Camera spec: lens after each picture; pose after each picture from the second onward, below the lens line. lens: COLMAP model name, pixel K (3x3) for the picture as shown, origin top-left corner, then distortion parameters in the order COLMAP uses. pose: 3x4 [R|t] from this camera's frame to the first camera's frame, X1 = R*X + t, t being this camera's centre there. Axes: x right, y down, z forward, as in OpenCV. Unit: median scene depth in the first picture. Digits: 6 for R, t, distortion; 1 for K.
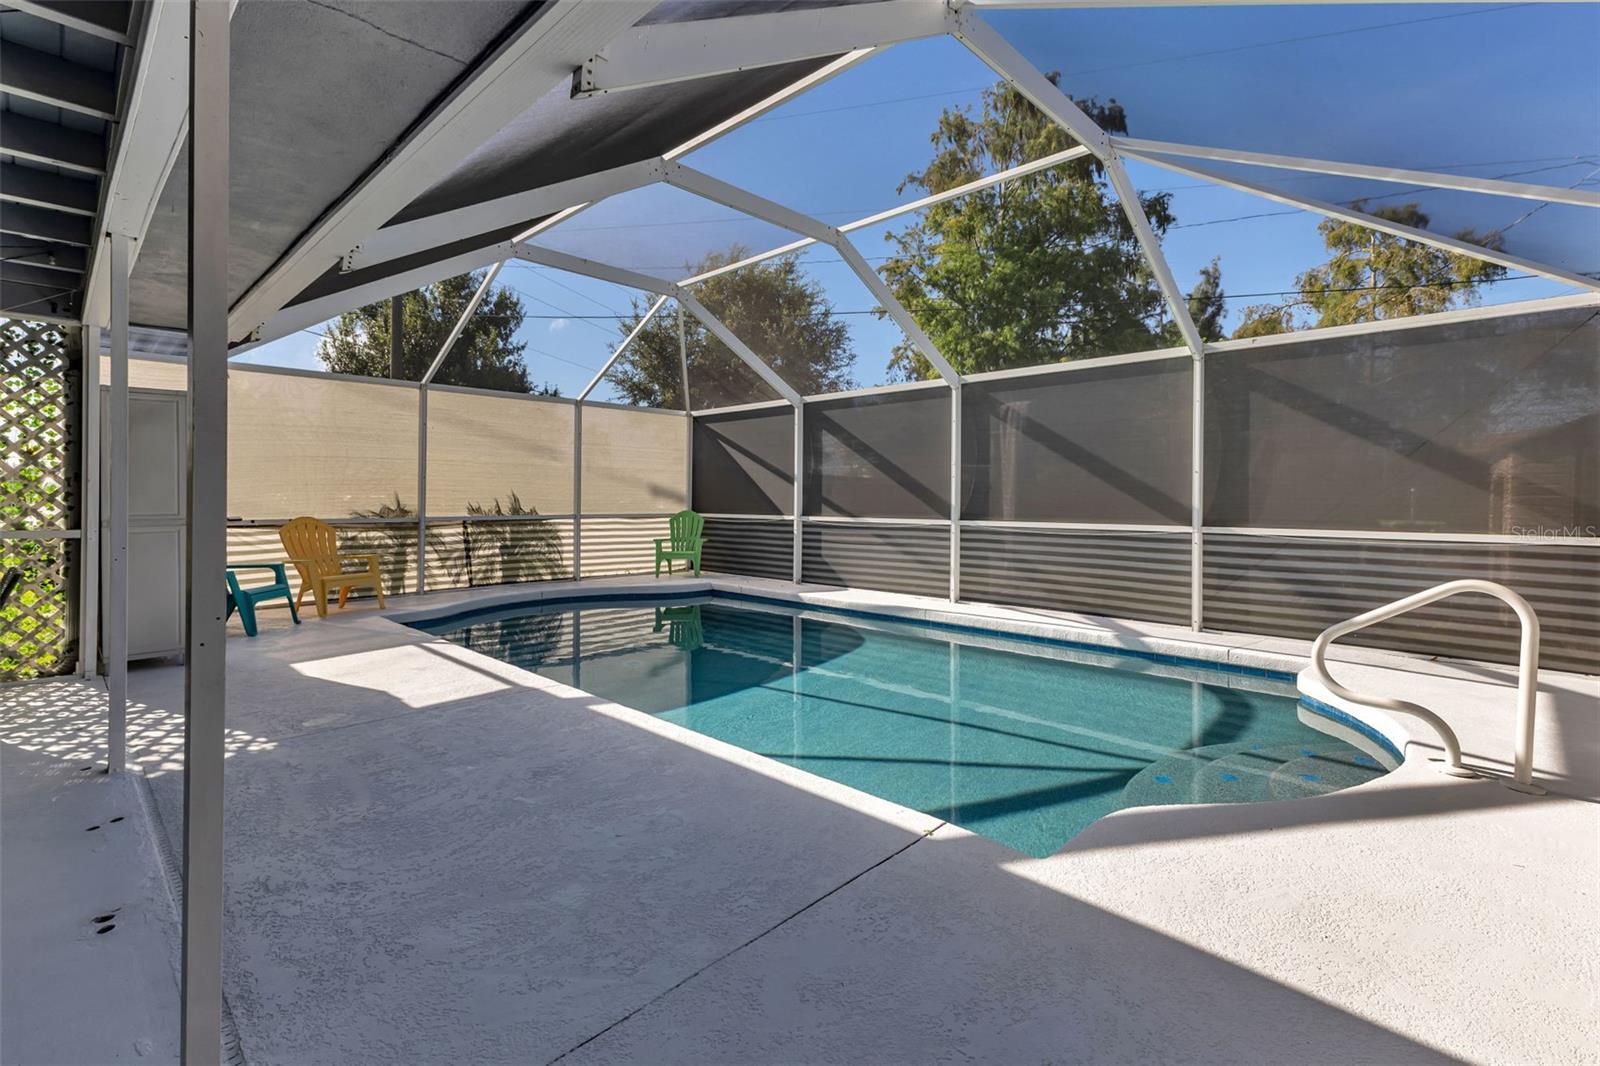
lens RADIAL K [[728.6, 0, 803.8], [0, 728.6, 507.1], [0, 0, 1]] dist [0.005854, 0.000214]
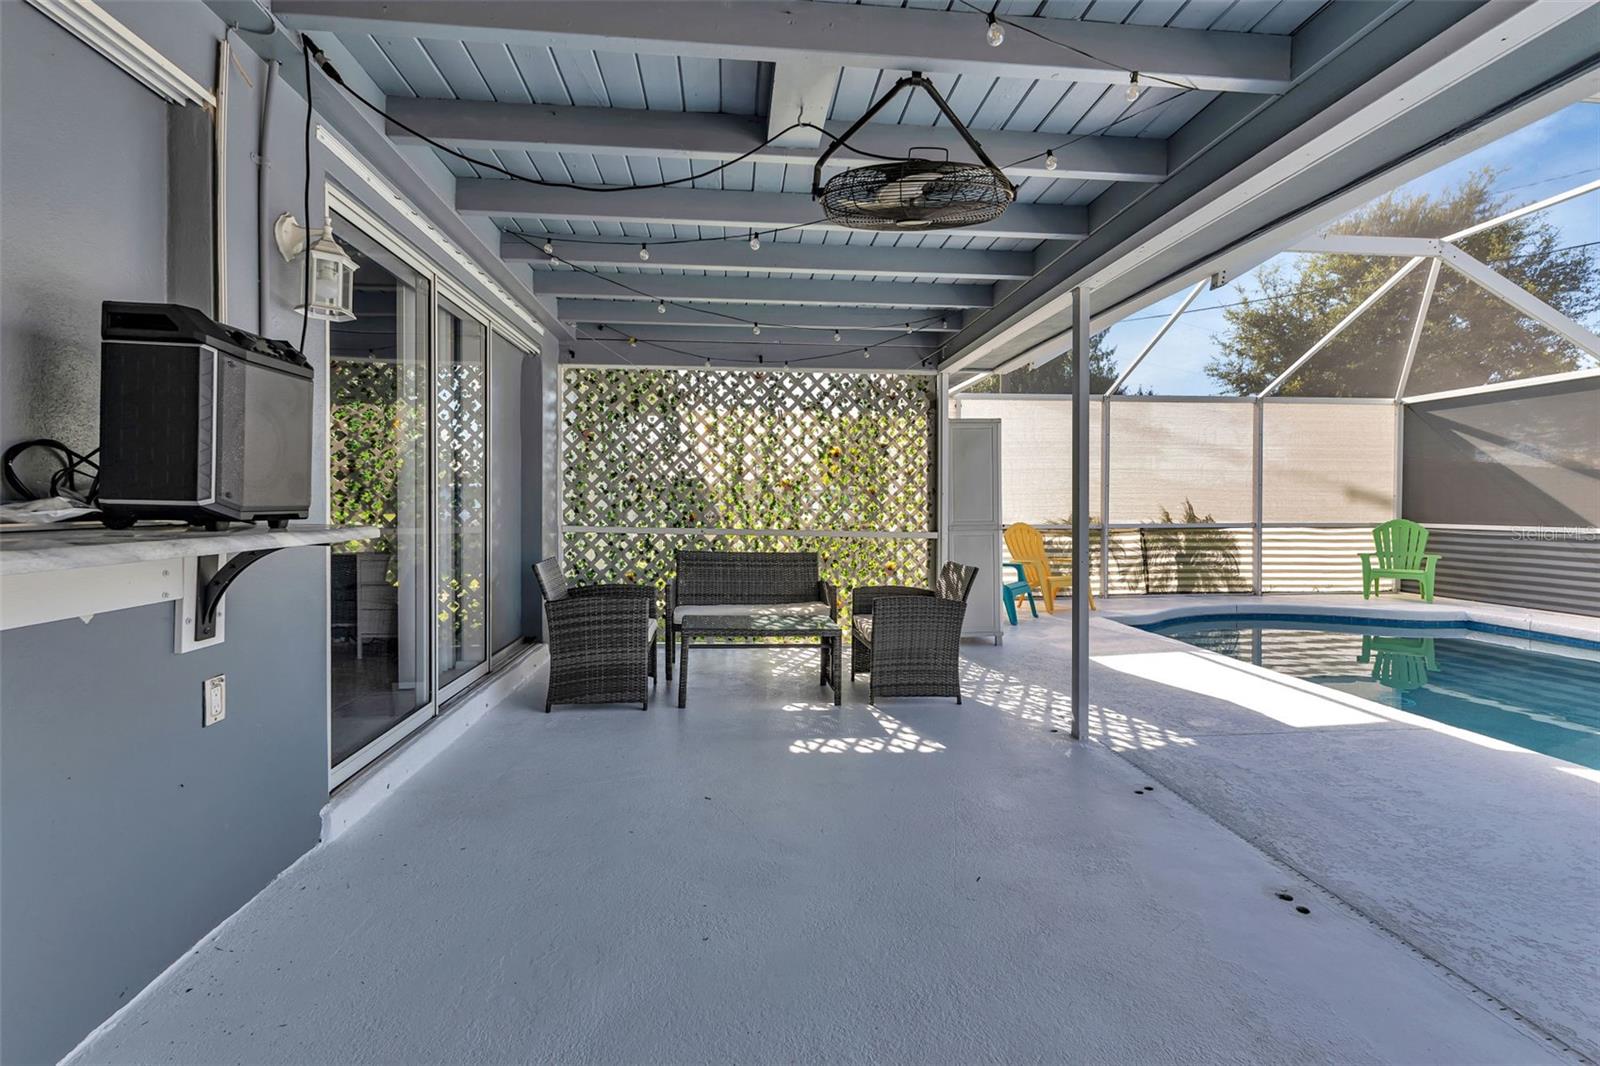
lens RADIAL K [[719.3, 0, 793.9], [0, 719.3, 509.6], [0, 0, 1]] dist [0.003791, 0.000459]
pose [[0.758517, 0.001520, -0.651651, -0.174216], [-0.003674, 0.999991, -0.001944, -0.002649], [0.651643, 0.003869, 0.758516, -0.063803]]
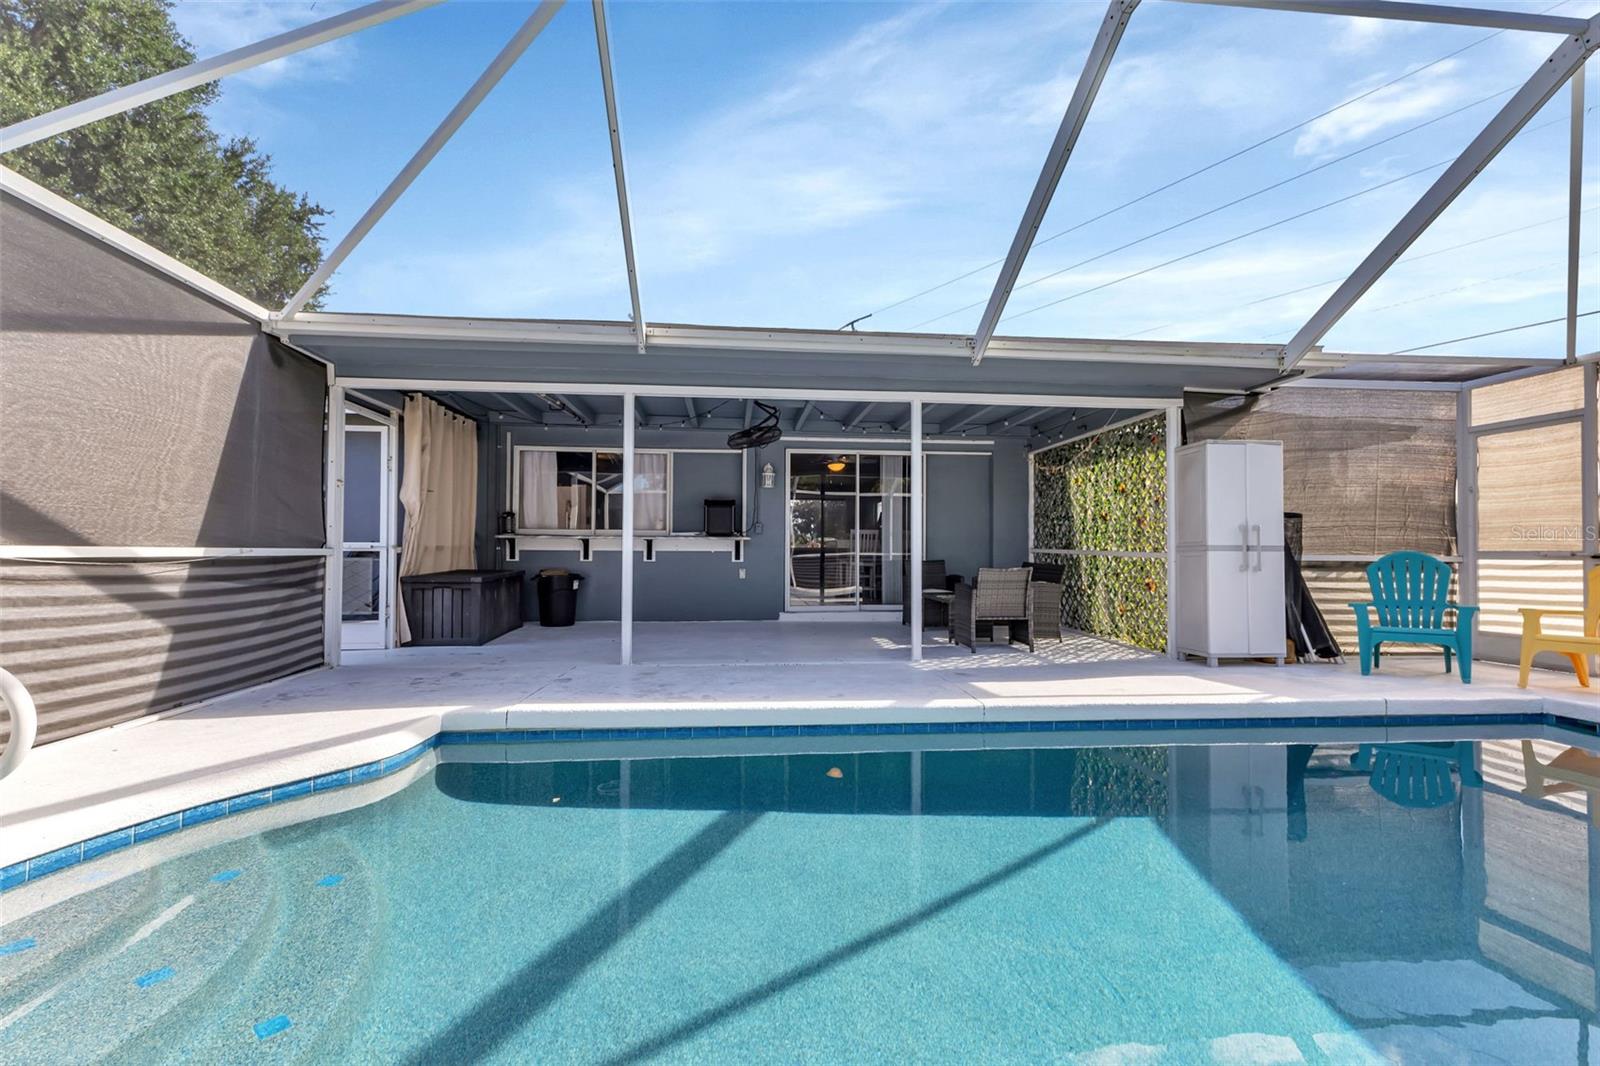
lens RADIAL K [[721.6, 0, 806.2], [0, 721.6, 541.3], [0, 0, 1]] dist [0.010449, 0.000092]
pose [[-0.641453, -0.019101, -0.766924, 0.259396], [-0.014472, 0.999813, -0.012796, 0.017669], [0.767026, 0.002891, -0.641610, 0.663186]]
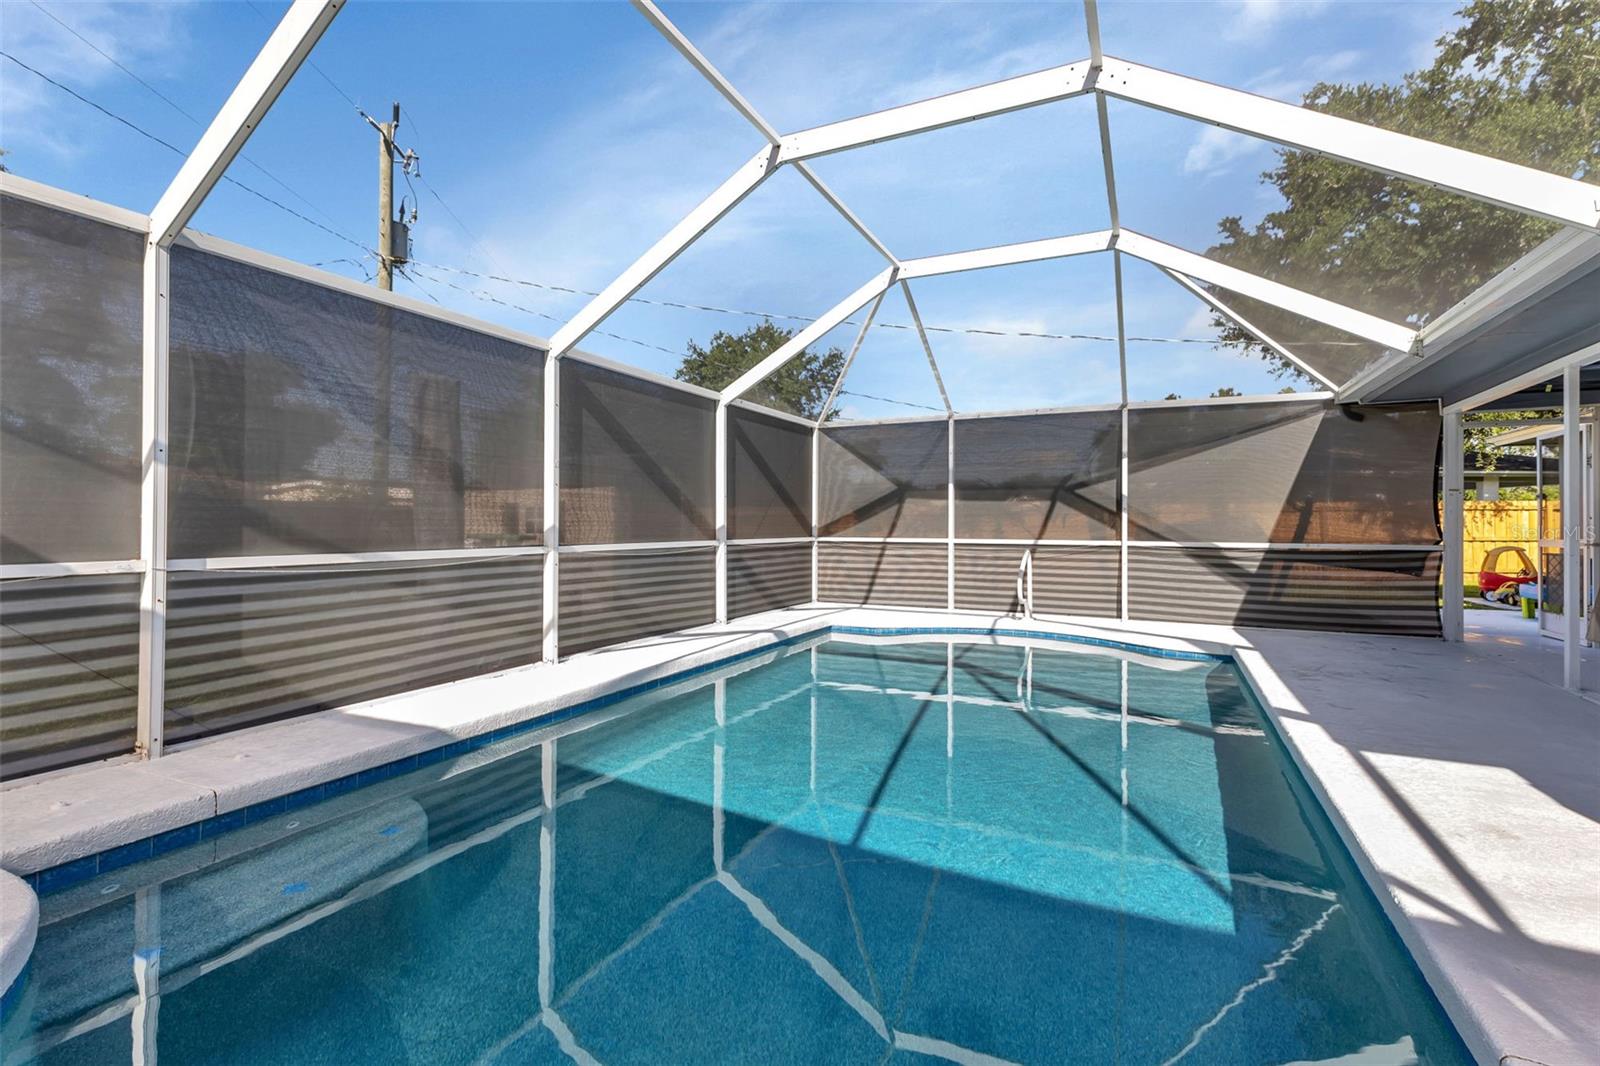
lens RADIAL K [[728.6, 0, 803.8], [0, 728.6, 507.1], [0, 0, 1]] dist [0.005854, 0.000214]
pose [[-0.312906, 0.012959, 0.949696, -0.453497], [0.000352, 0.999908, -0.013528, -0.008020], [-0.949784, -0.003899, -0.312882, 0.840502]]
